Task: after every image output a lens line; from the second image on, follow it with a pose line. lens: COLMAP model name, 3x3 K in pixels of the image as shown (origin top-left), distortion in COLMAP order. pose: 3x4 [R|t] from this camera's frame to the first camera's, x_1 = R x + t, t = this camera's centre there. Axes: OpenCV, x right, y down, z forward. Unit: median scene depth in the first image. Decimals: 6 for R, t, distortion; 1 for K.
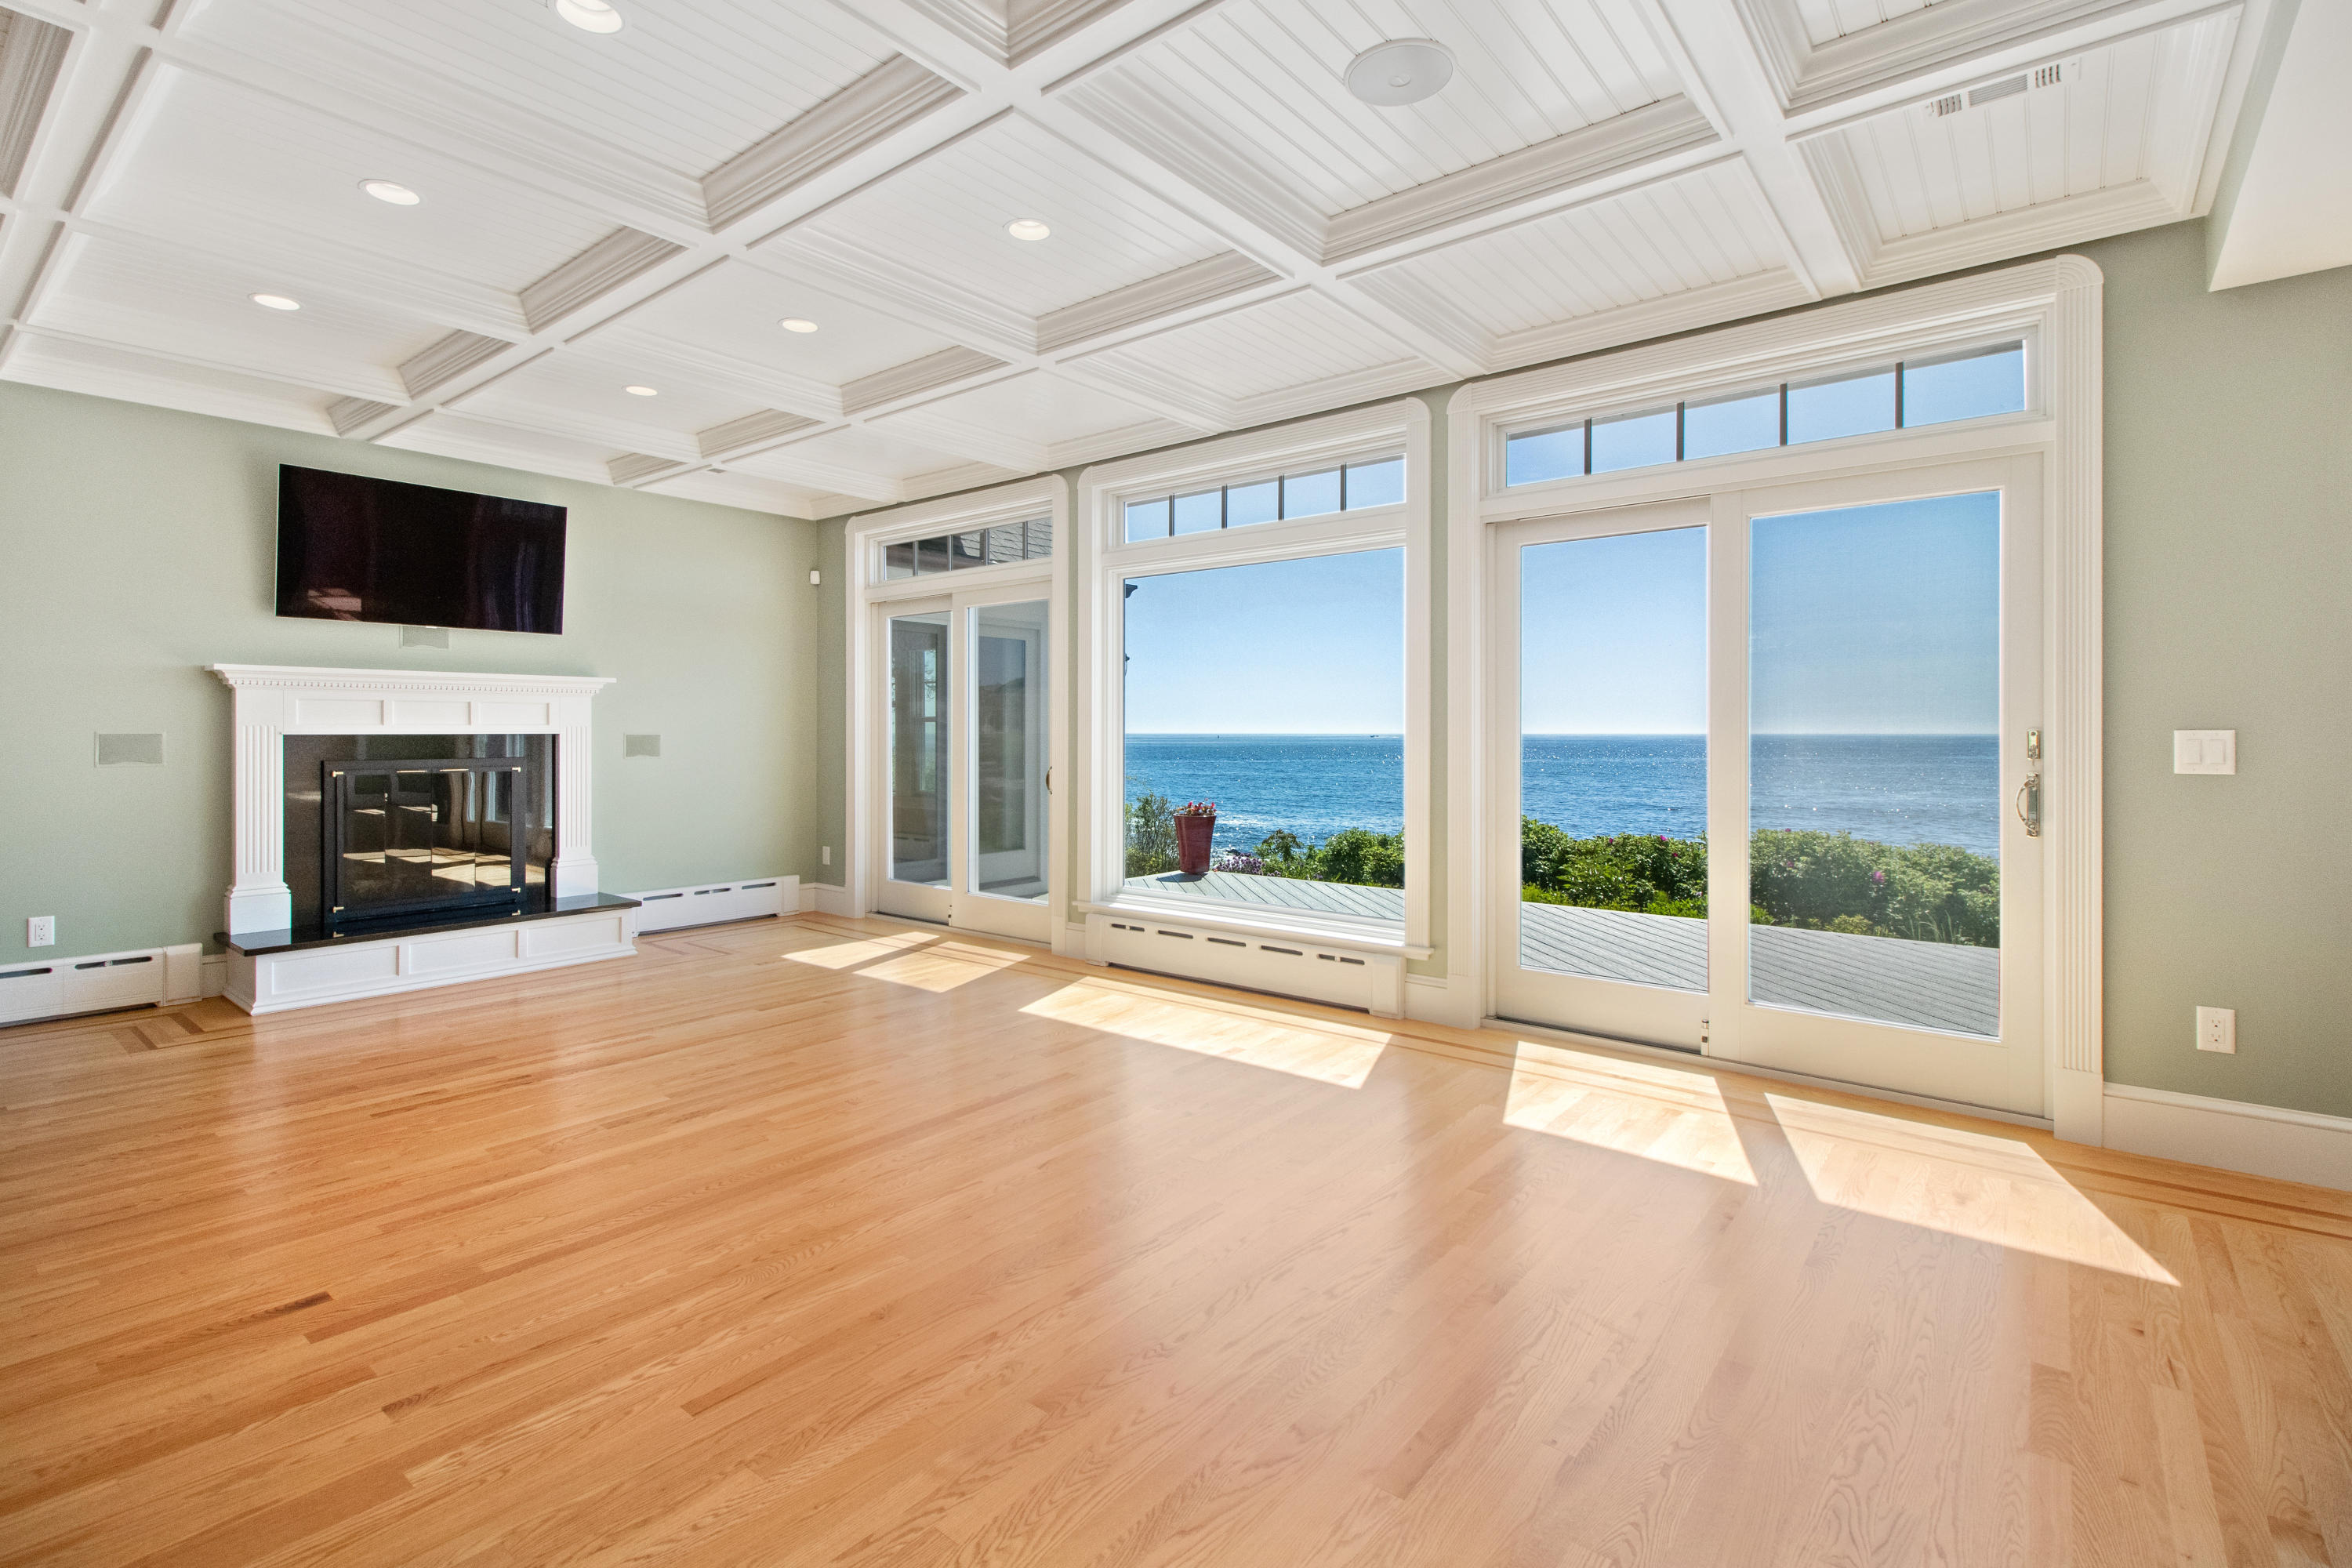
lens RADIAL K [[1093.9, 0, 1165.9], [0, 1093.9, 733.8], [0, 0, 1]] dist [0.034278, -0.022070]
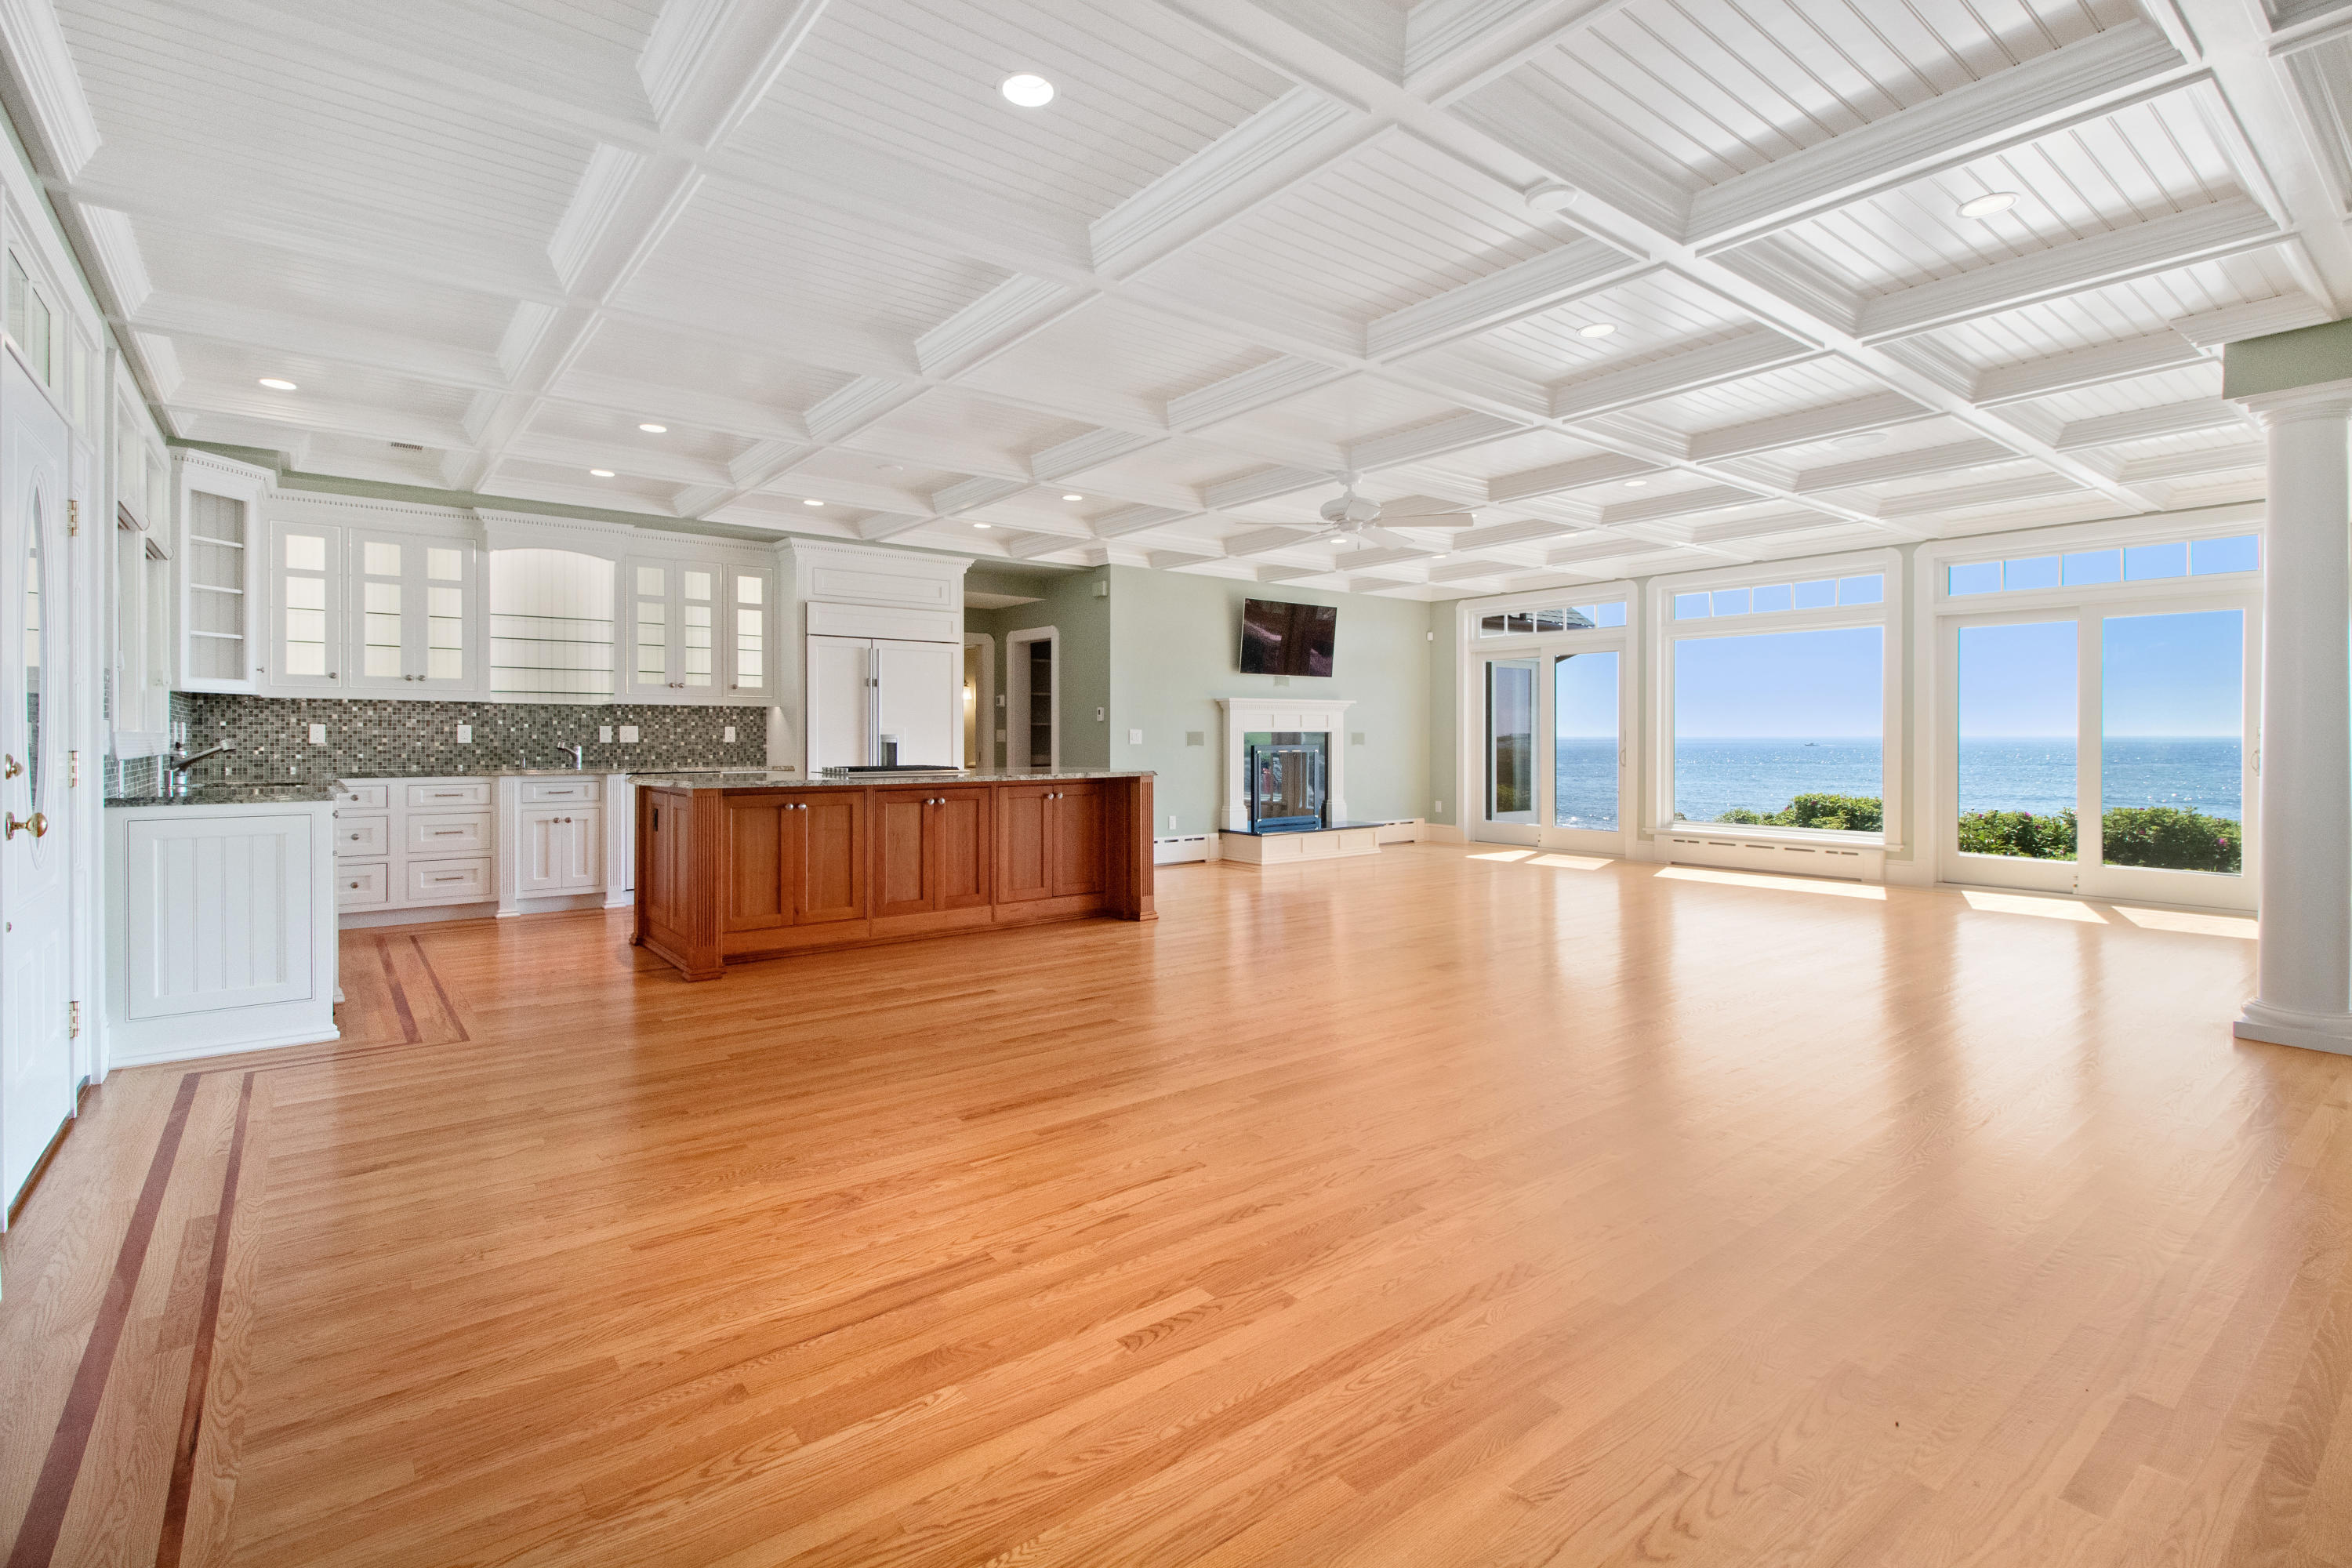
lens RADIAL K [[1093.9, 0, 1165.9], [0, 1093.9, 733.8], [0, 0, 1]] dist [0.034278, -0.022070]
pose [[0.976241, -0.001632, -0.216681, -0.456484], [0.000483, 0.999986, -0.005356, 0.013974], [0.216686, 0.005124, 0.976228, -0.879158]]
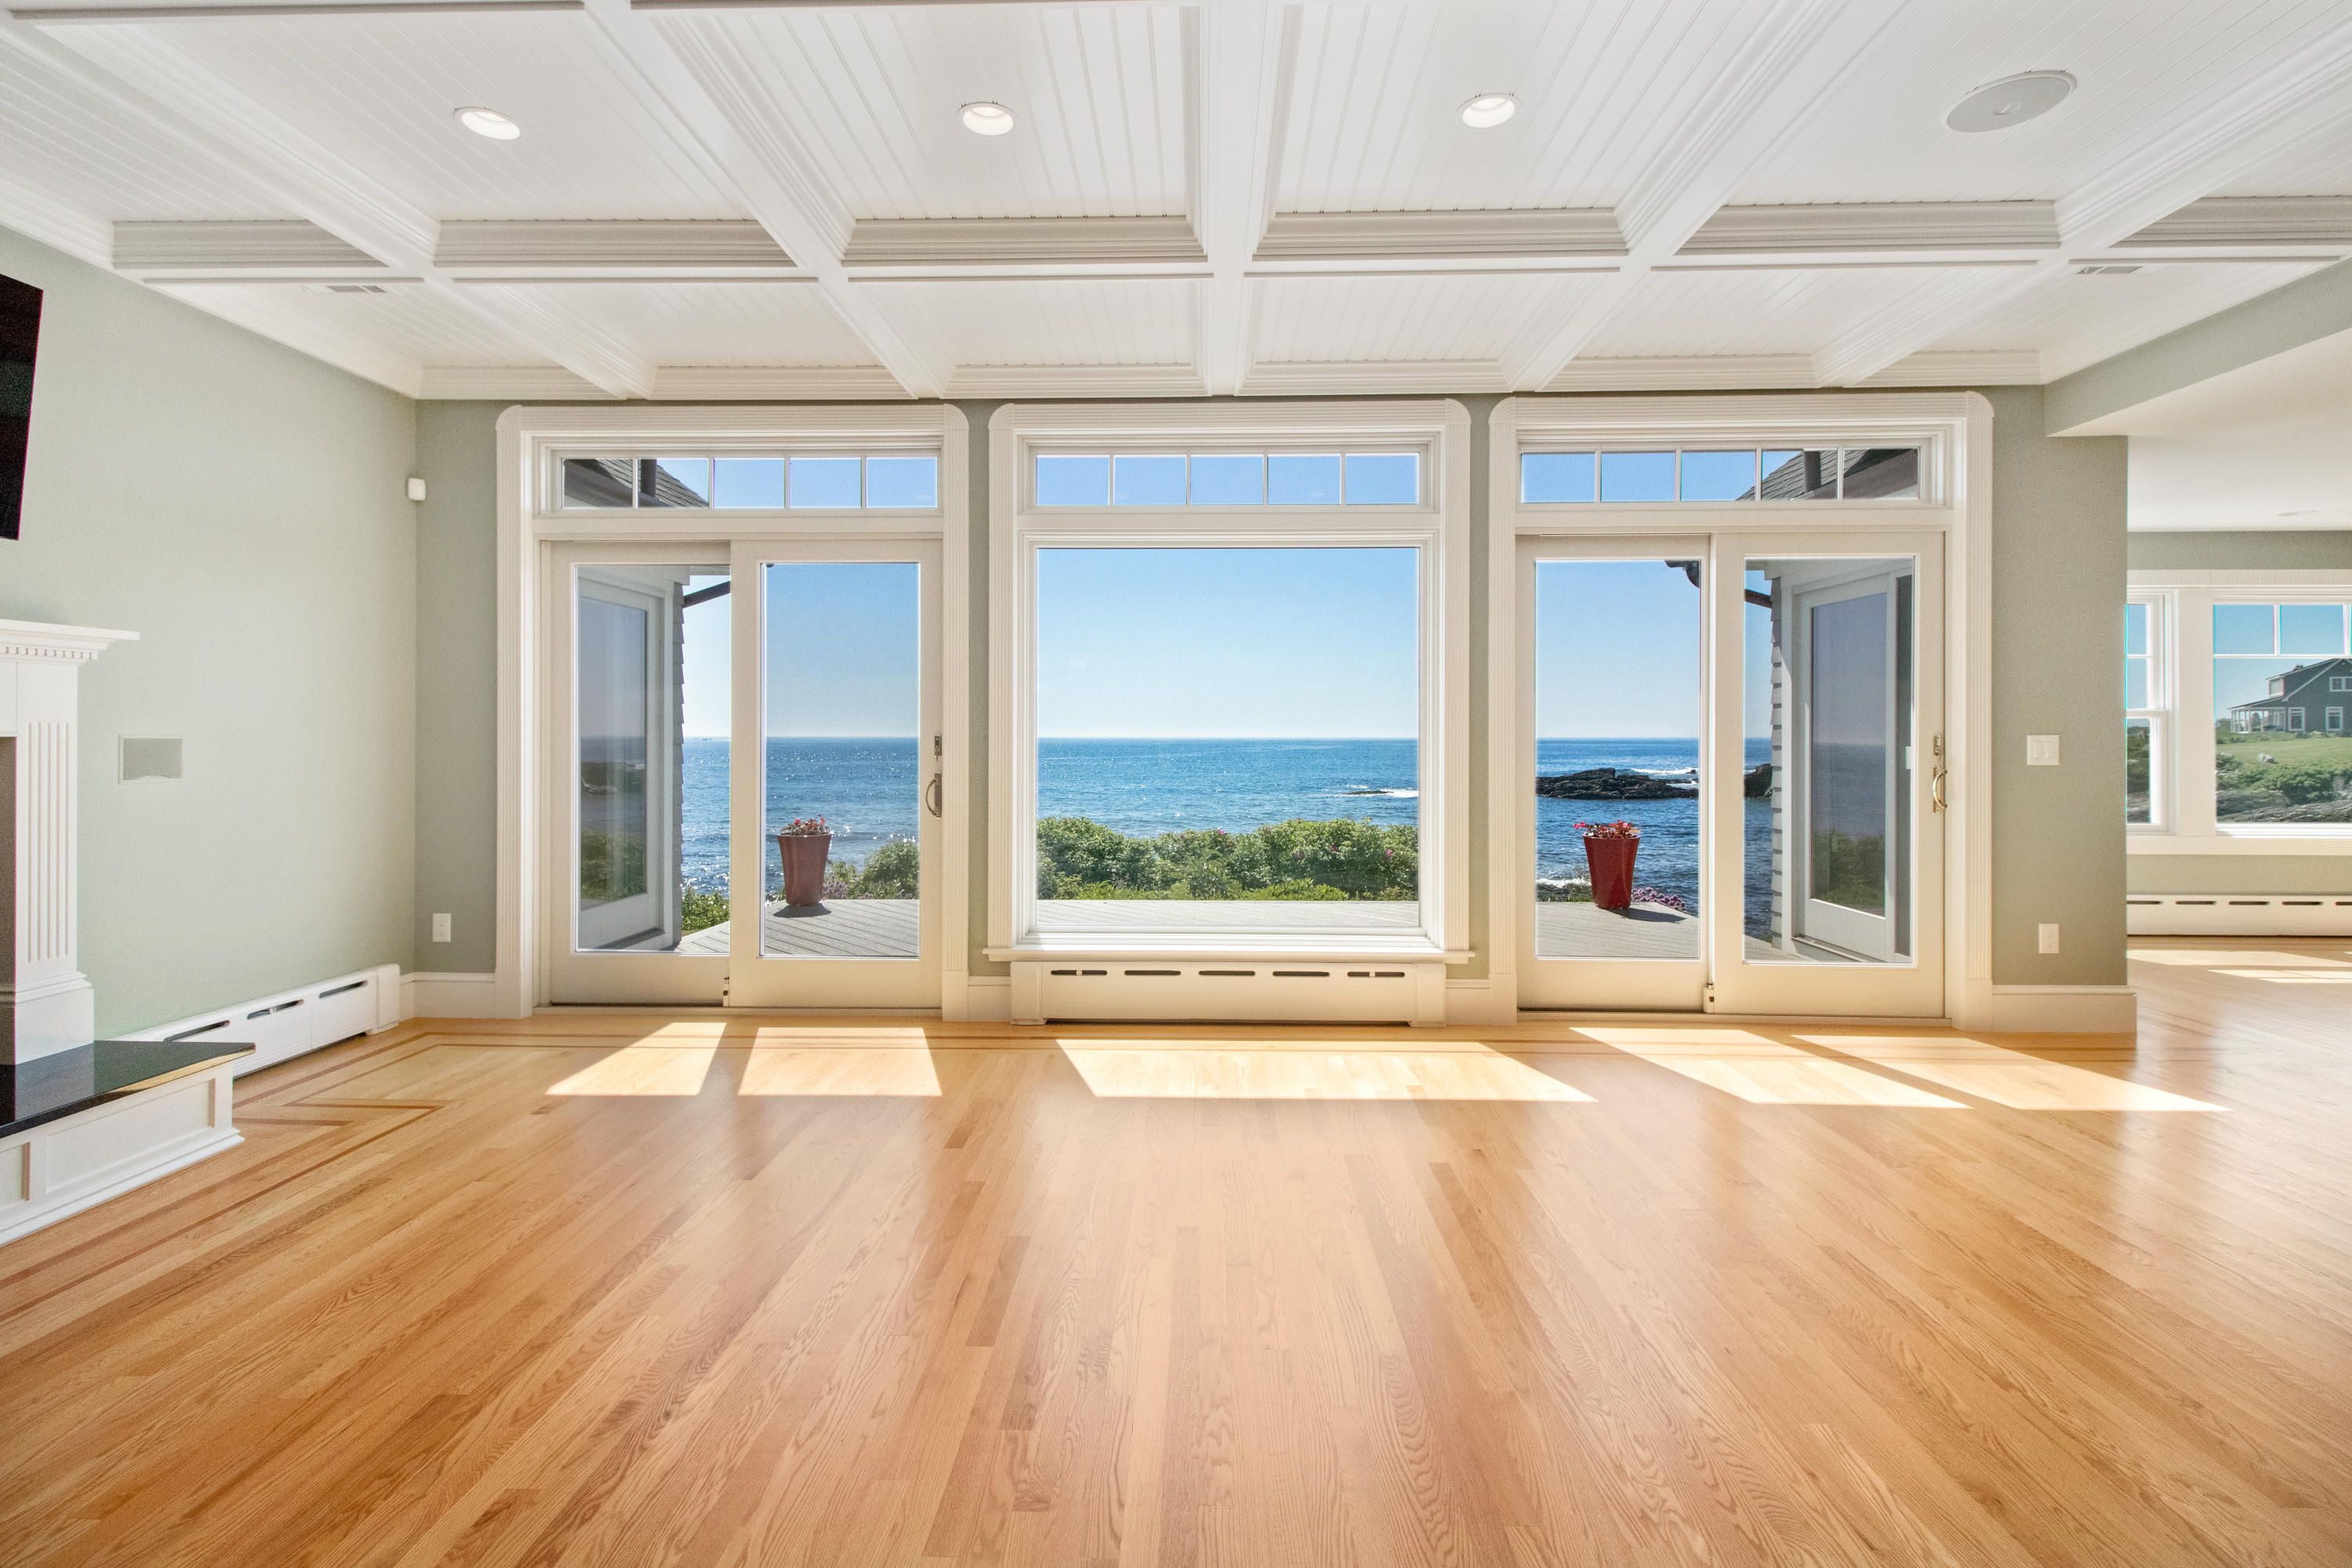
lens RADIAL K [[1093.9, 0, 1165.9], [0, 1093.9, 733.8], [0, 0, 1]] dist [0.034278, -0.022070]
pose [[0.790242, 0.002513, 0.612789, -0.481318], [-0.000470, 0.999994, -0.003495, 0.000174], [-0.612794, 0.002474, 0.790239, 0.303188]]
